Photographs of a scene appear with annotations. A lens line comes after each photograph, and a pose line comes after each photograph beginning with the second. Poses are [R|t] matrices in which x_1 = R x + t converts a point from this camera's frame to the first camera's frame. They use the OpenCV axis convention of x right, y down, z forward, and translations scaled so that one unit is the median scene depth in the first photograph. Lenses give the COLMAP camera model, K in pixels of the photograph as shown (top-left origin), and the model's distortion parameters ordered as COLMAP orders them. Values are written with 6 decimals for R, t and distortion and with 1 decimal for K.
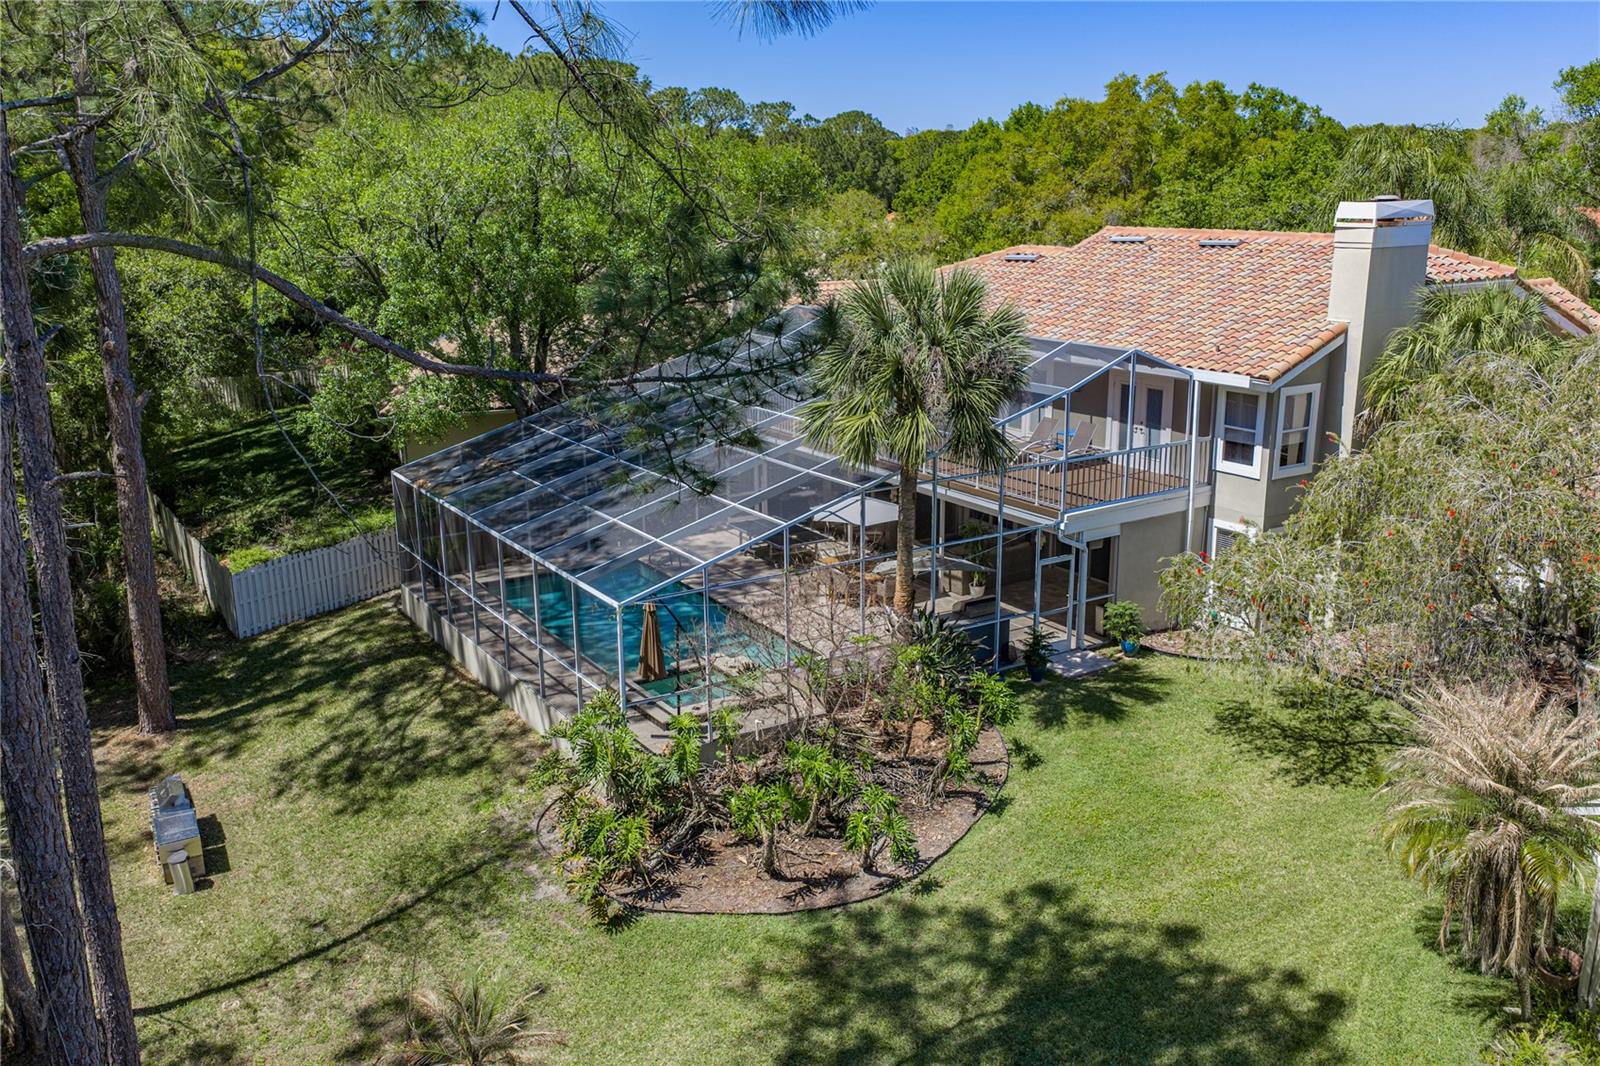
lens RADIAL K [[1315.9, 0, 800.0], [0, 1315.9, 533.0], [0, 0, 1]] dist [0.025110, 0.005373]
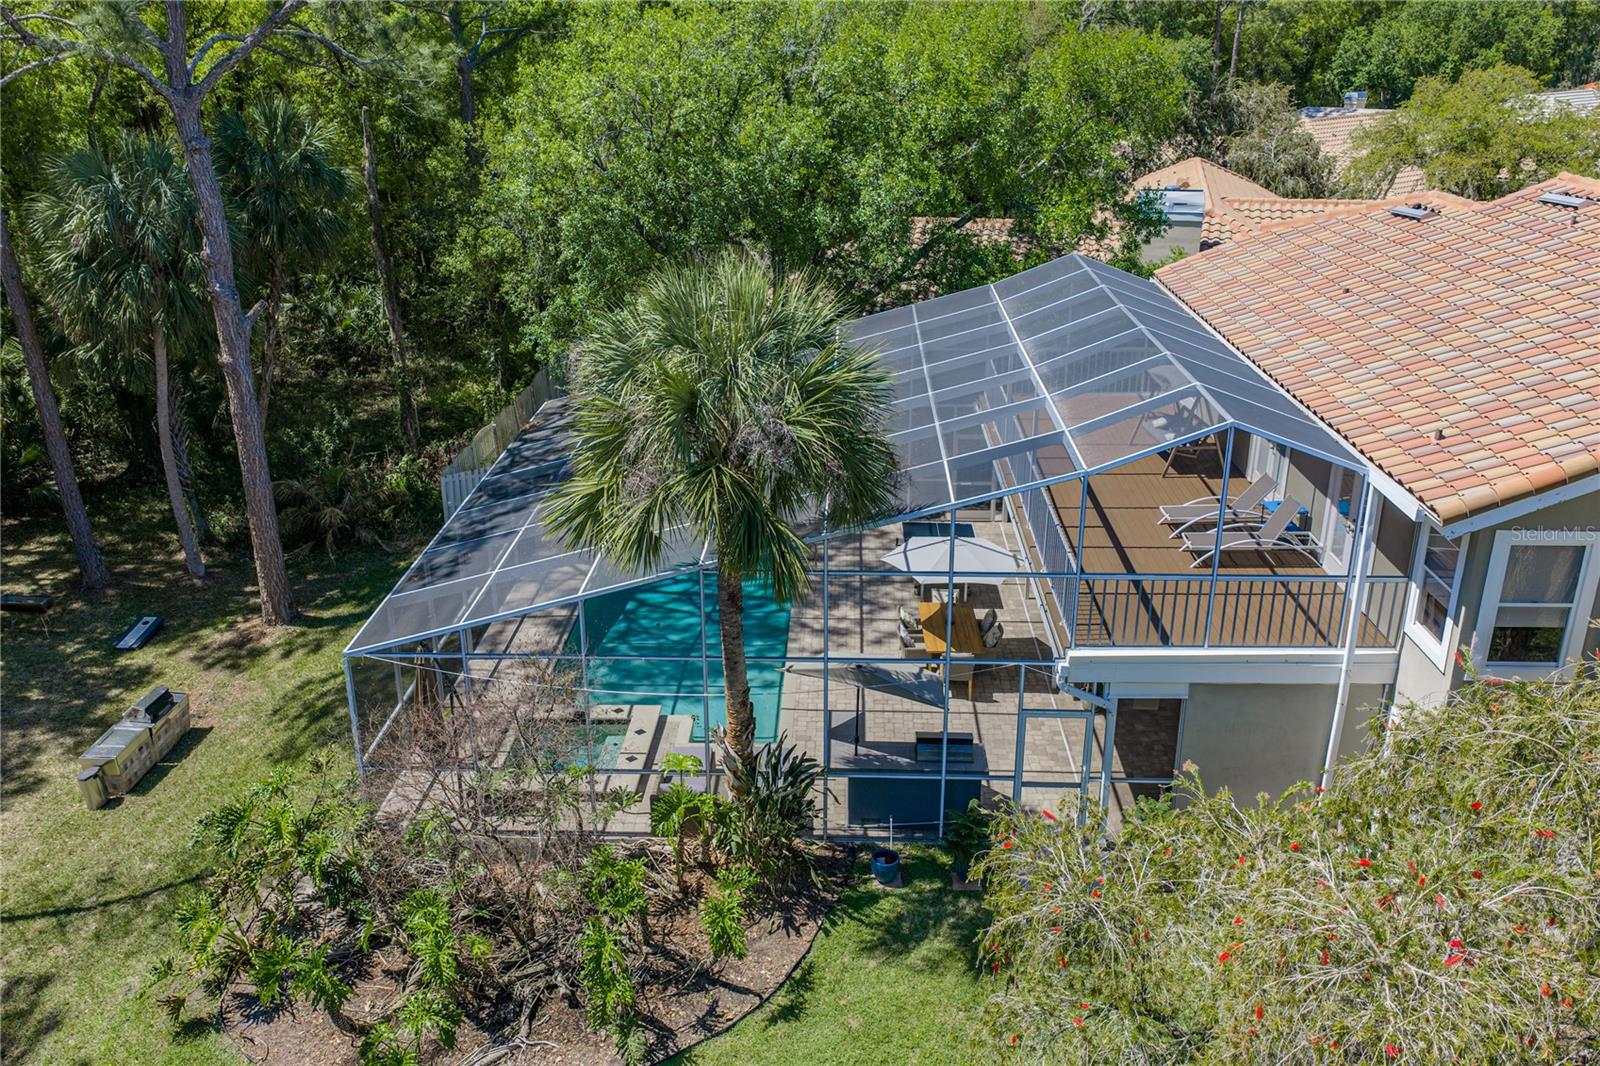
lens RADIAL K [[1315.9, 0, 800.0], [0, 1315.9, 533.0], [0, 0, 1]] dist [0.025110, 0.005373]
pose [[0.816885, 0.215969, -0.534842, 0.411005], [-0.160182, 0.975724, 0.149344, -0.139865], [0.554112, -0.036324, 0.831649, 0.380656]]
